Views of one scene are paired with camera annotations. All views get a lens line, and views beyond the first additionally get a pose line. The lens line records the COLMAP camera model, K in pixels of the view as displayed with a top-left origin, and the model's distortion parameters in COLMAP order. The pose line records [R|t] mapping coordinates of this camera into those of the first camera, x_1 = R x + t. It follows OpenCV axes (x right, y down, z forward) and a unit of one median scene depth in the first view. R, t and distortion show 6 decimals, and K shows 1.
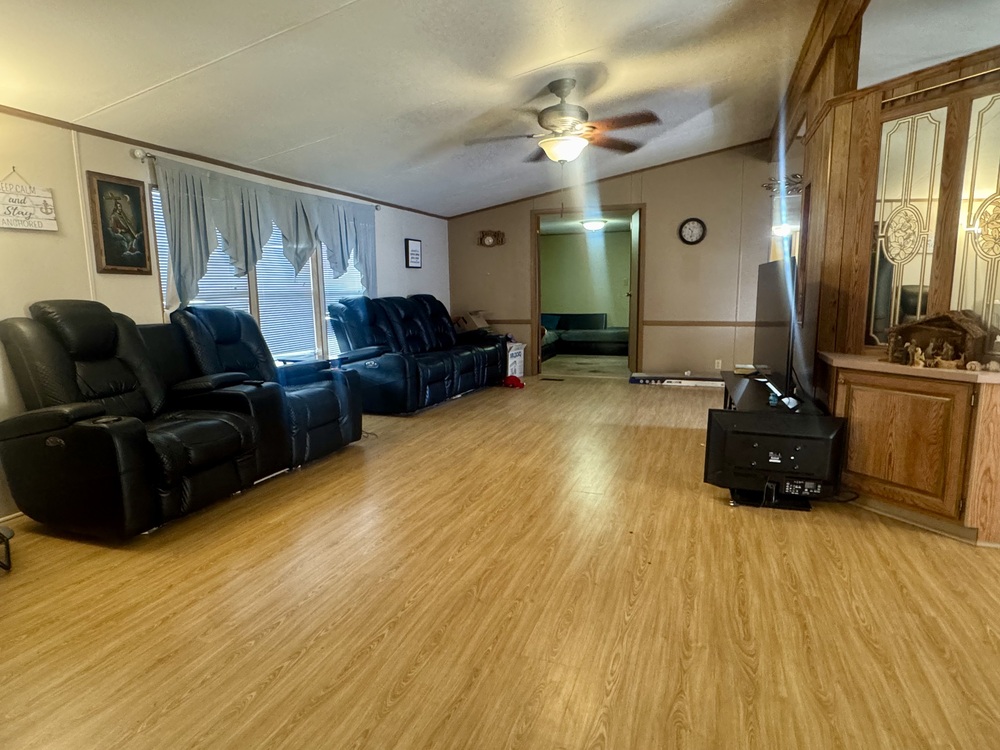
lens RADIAL K [[573.2, 0, 500.0], [0, 573.2, 375.0], [0, 0, 1]] dist [-0.002469, -0.001232]
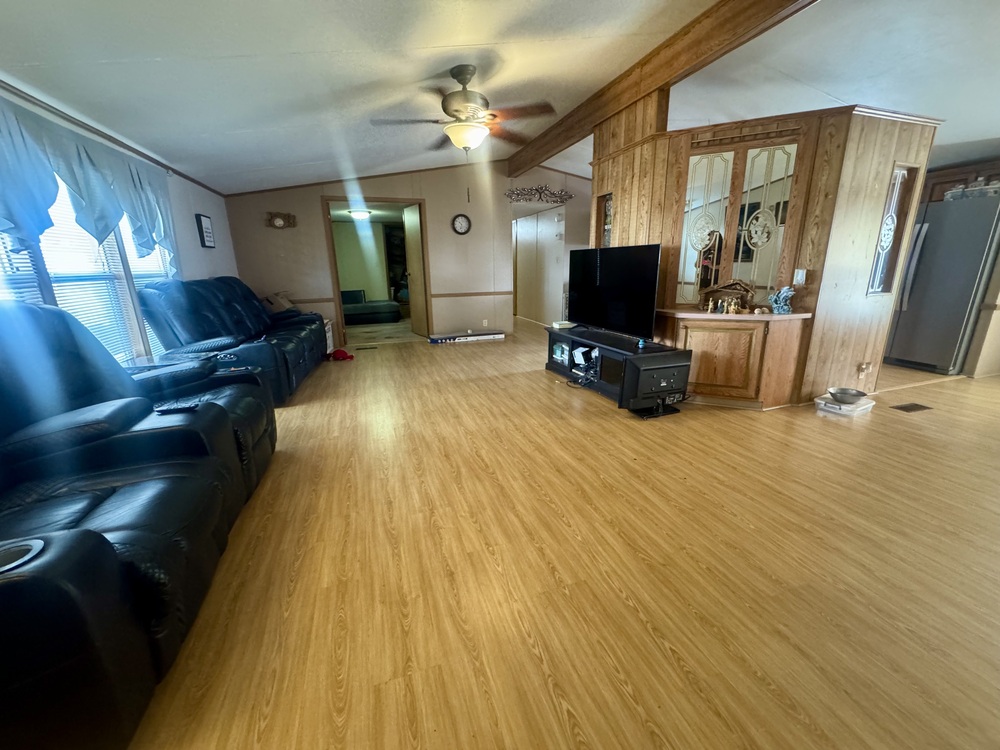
lens RADIAL K [[399.0, 0, 500.0], [0, 399.0, 375.0], [0, 0, 1]] dist [-0.001666, 0.000054]
pose [[0.781859, -0.166629, 0.600776, -0.428791], [0.100277, 0.984687, 0.142608, -0.060032], [-0.615338, -0.051256, 0.786595, 0.401321]]
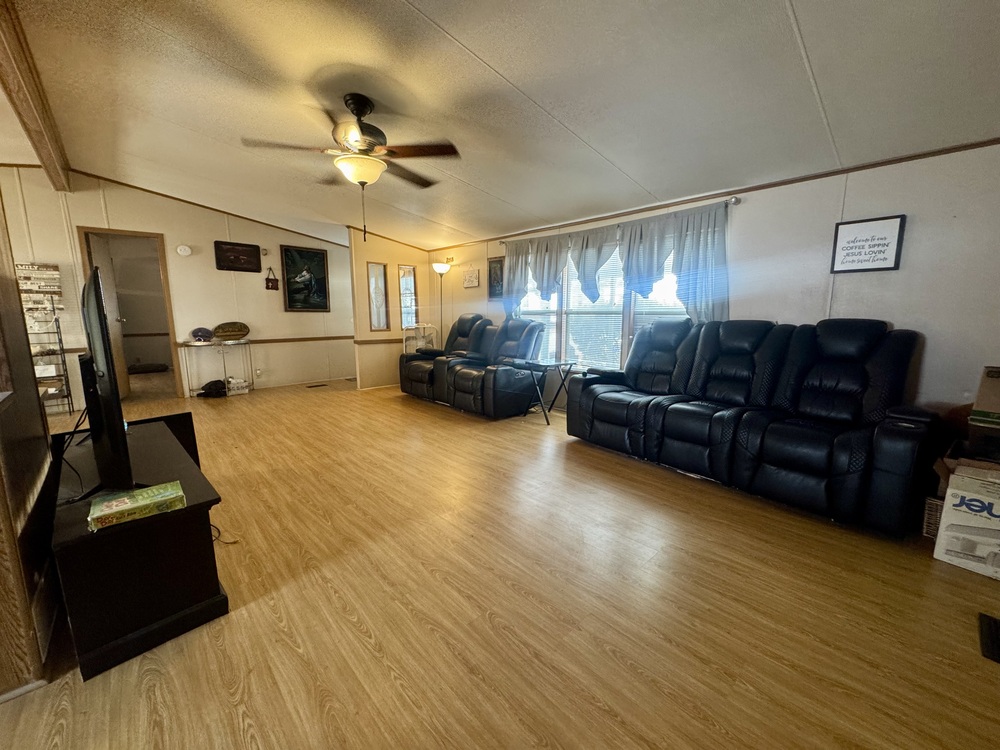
lens RADIAL K [[399.0, 0, 500.0], [0, 399.0, 375.0], [0, 0, 1]] dist [-0.001666, 0.000054]
pose [[-0.447154, 0.160281, -0.879979, 0.767176], [-0.123035, 0.963441, 0.238002, -0.291211], [0.885955, 0.214691, -0.411086, 1.822836]]
